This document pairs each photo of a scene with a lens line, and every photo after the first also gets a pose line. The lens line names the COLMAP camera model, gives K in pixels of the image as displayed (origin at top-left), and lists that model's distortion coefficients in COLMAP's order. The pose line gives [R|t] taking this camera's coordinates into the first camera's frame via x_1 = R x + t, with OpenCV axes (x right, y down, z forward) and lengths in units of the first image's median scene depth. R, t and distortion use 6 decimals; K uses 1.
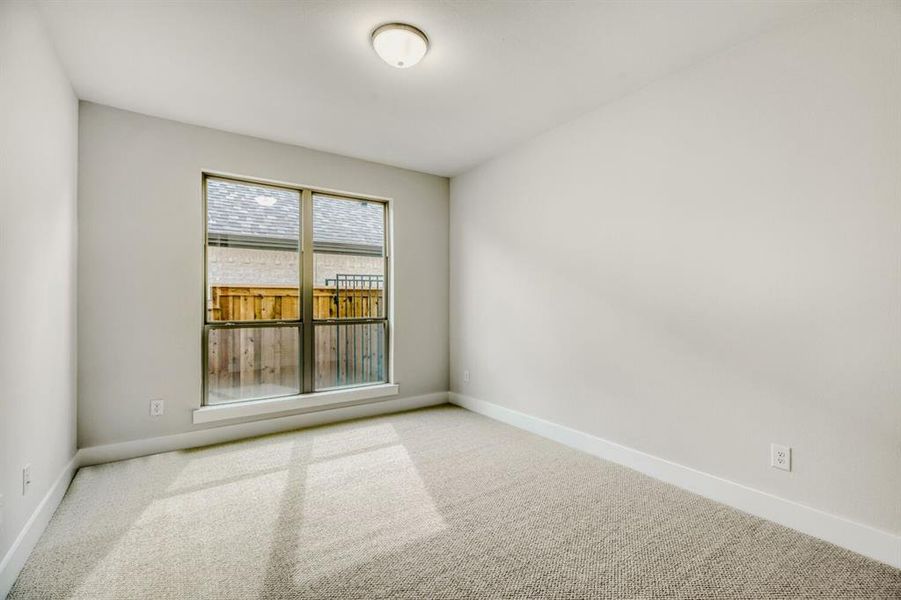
lens RADIAL K [[403.3, 0, 452.2], [0, 403.3, 300.3], [0, 0, 1]] dist [0.004000, 0.000330]
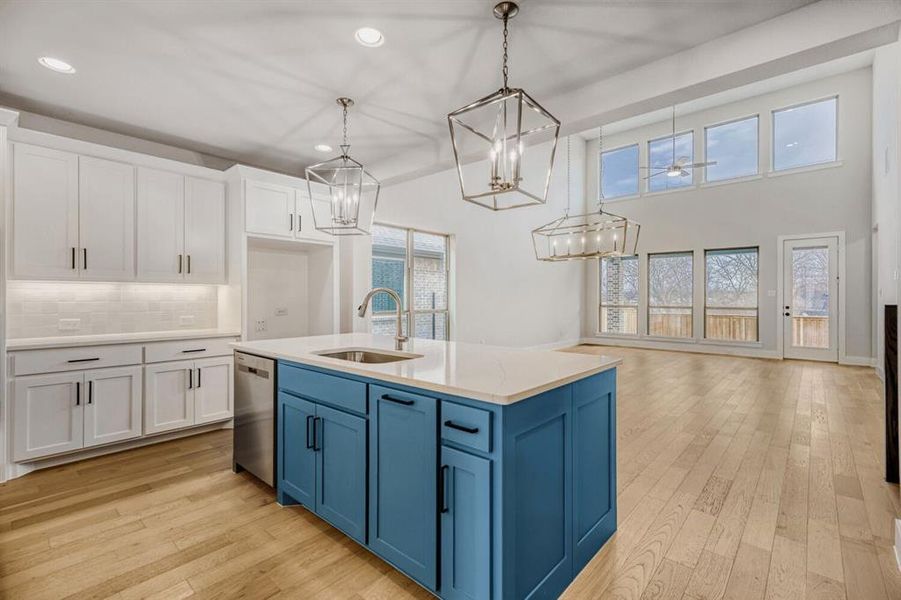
lens RADIAL K [[408.0, 0, 446.1], [0, 408.0, 297.1], [0, 0, 1]] dist [-0.001545, 0.001678]
pose [[0.968994, 0.001203, 0.247082, -0.613144], [-0.000672, 0.999997, -0.002237, -0.000290], [-0.247084, 0.002001, 0.968992, -0.586636]]
